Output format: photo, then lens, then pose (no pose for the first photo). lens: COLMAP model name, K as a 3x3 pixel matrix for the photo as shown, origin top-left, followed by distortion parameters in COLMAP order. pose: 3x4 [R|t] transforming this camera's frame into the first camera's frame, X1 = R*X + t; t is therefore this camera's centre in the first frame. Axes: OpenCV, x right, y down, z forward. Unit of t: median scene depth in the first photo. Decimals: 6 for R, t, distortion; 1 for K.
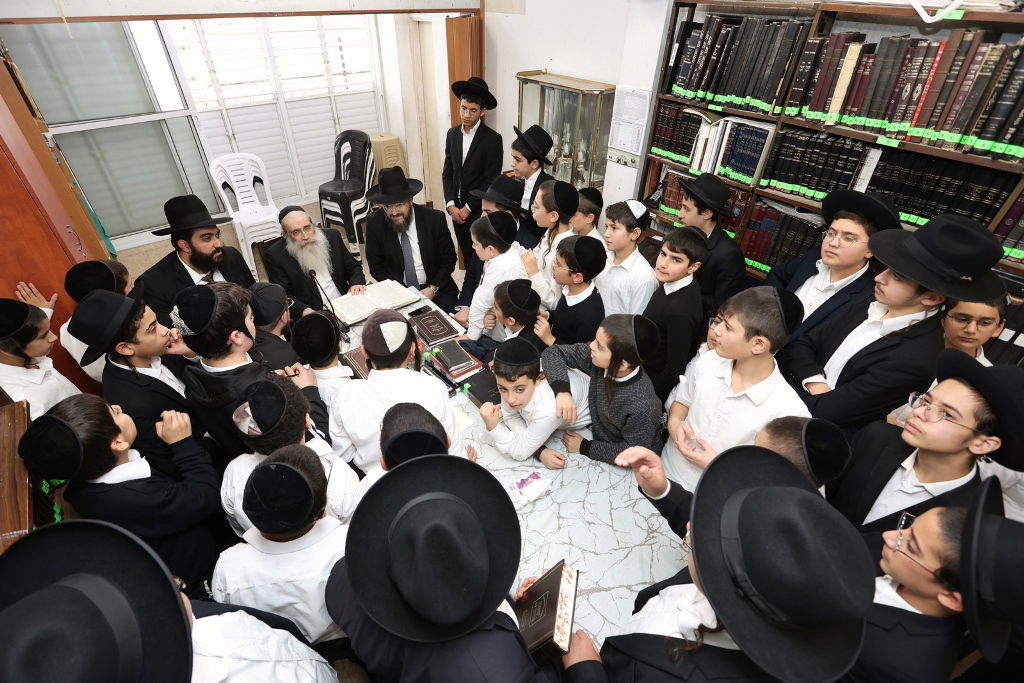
lens RADIAL K [[472.9, 0, 512.0], [0, 472.9, 341.5], [0, 0, 1]] dist [-0.021796, 0.000408]
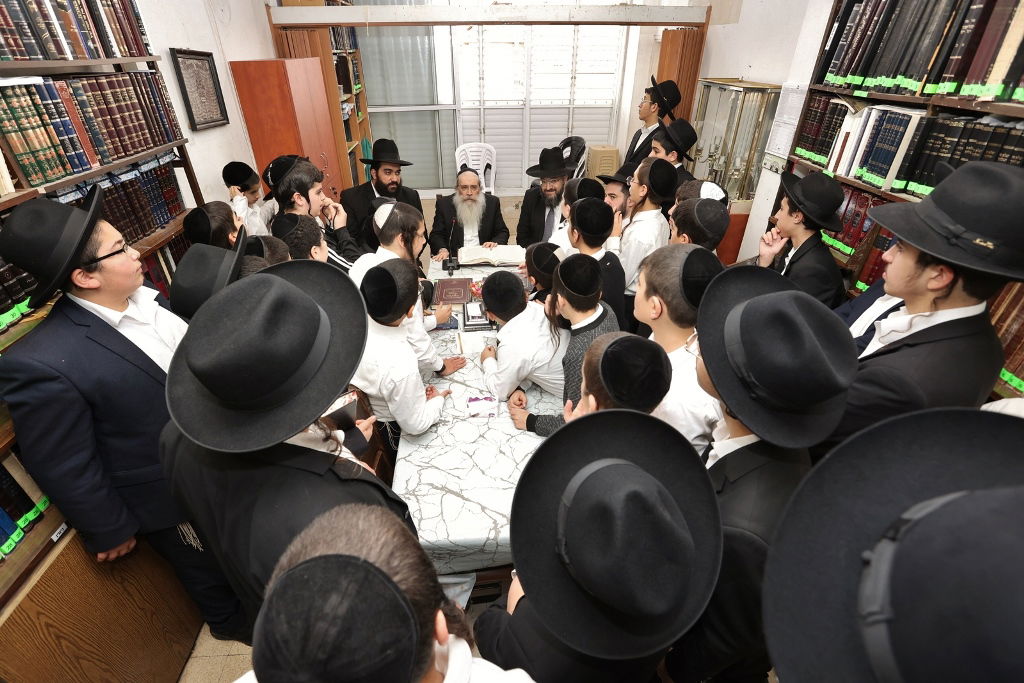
lens RADIAL K [[476.1, 0, 512.0], [0, 476.1, 341.5], [0, 0, 1]] dist [-0.003390, 0.000200]
pose [[0.799332, 0.293592, -0.524282, 0.497453], [-0.346260, 0.938135, -0.002570, 0.118865], [0.491092, 0.183593, 0.851541, 0.070033]]
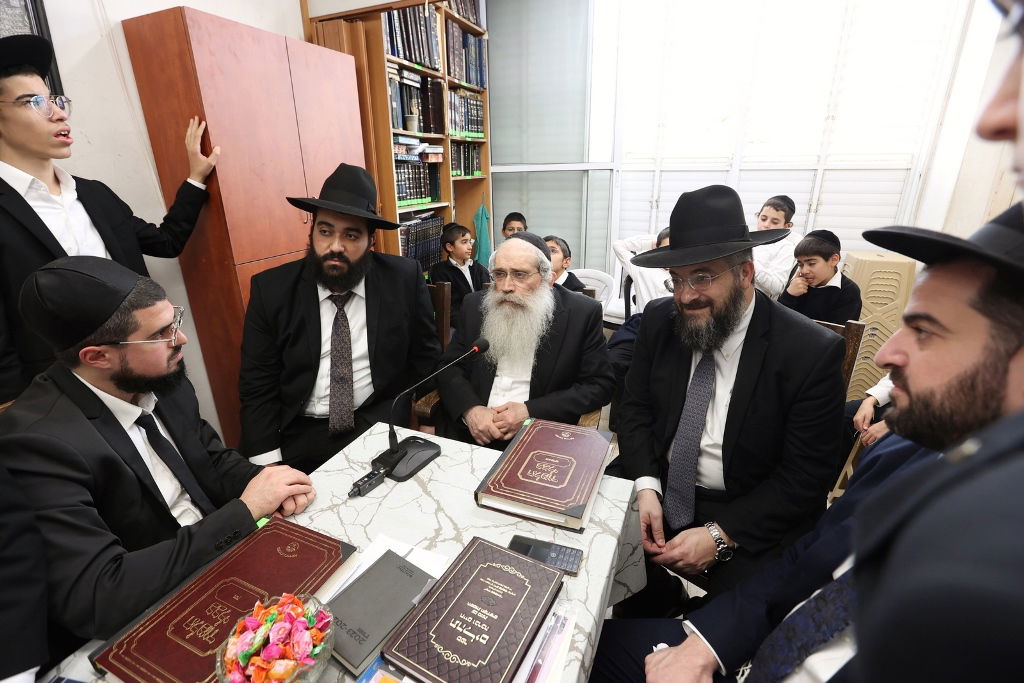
lens RADIAL K [[472.9, 0, 512.0], [0, 472.9, 341.5], [0, 0, 1]] dist [-0.021796, 0.000408]
pose [[0.450596, 0.284514, -0.846177, 0.070707], [-0.528544, 0.848897, 0.003974, -0.179987], [0.719447, 0.445451, 0.532888, 0.800079]]
